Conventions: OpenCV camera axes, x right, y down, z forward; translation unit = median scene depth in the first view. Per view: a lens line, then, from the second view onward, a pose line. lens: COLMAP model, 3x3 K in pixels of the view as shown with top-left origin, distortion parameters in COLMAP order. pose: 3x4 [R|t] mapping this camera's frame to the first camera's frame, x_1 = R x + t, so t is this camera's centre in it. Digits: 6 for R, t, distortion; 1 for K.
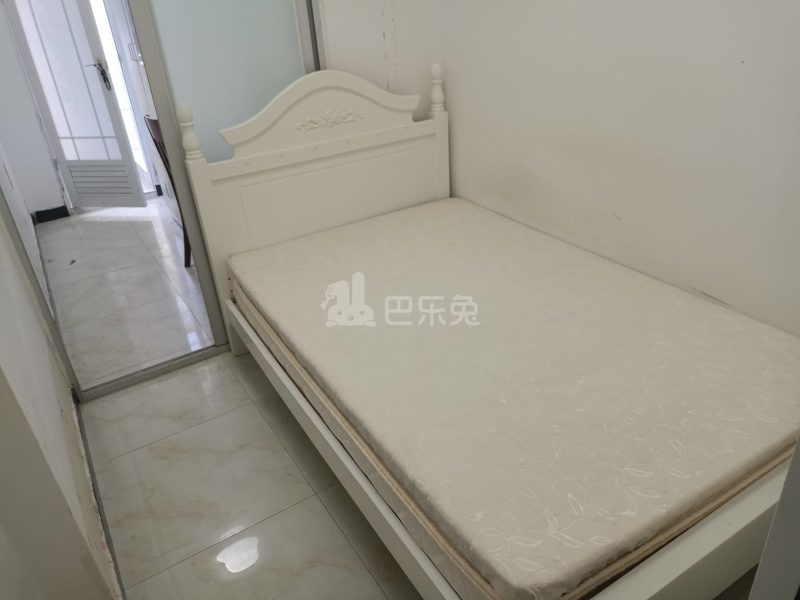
lens RADIAL K [[599.3, 0, 399.3], [0, 599.3, 302.9], [0, 0, 1]] dist [0.037432, -0.046578]
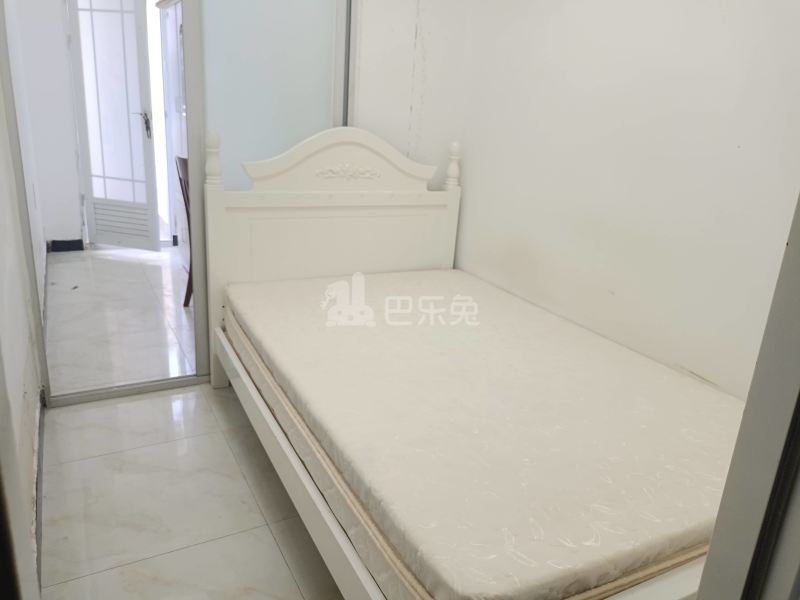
lens RADIAL K [[599.3, 0, 399.3], [0, 599.3, 302.9], [0, 0, 1]] dist [0.037432, -0.046578]
pose [[0.988994, 0.147178, -0.015126, 0.017342], [-0.147446, 0.971983, -0.183054, 0.076197], [-0.012239, 0.183269, 0.982987, 0.007462]]
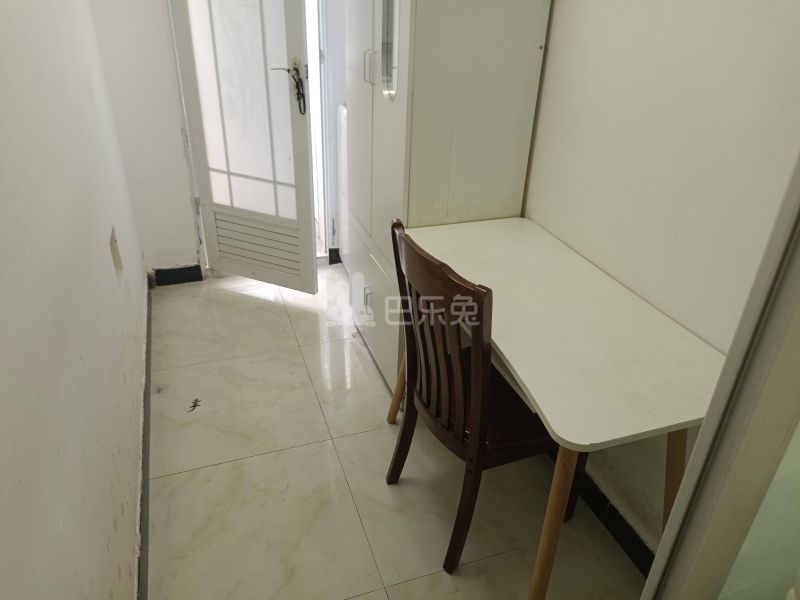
lens RADIAL K [[598.1, 0, 397.1], [0, 598.1, 301.8], [0, 0, 1]] dist [0.038820, -0.005806]
pose [[0.970599, 0.192621, -0.144345, -0.353332], [-0.188836, 0.981209, 0.039613, -0.278610], [0.149263, -0.011191, 0.988734, 0.560809]]
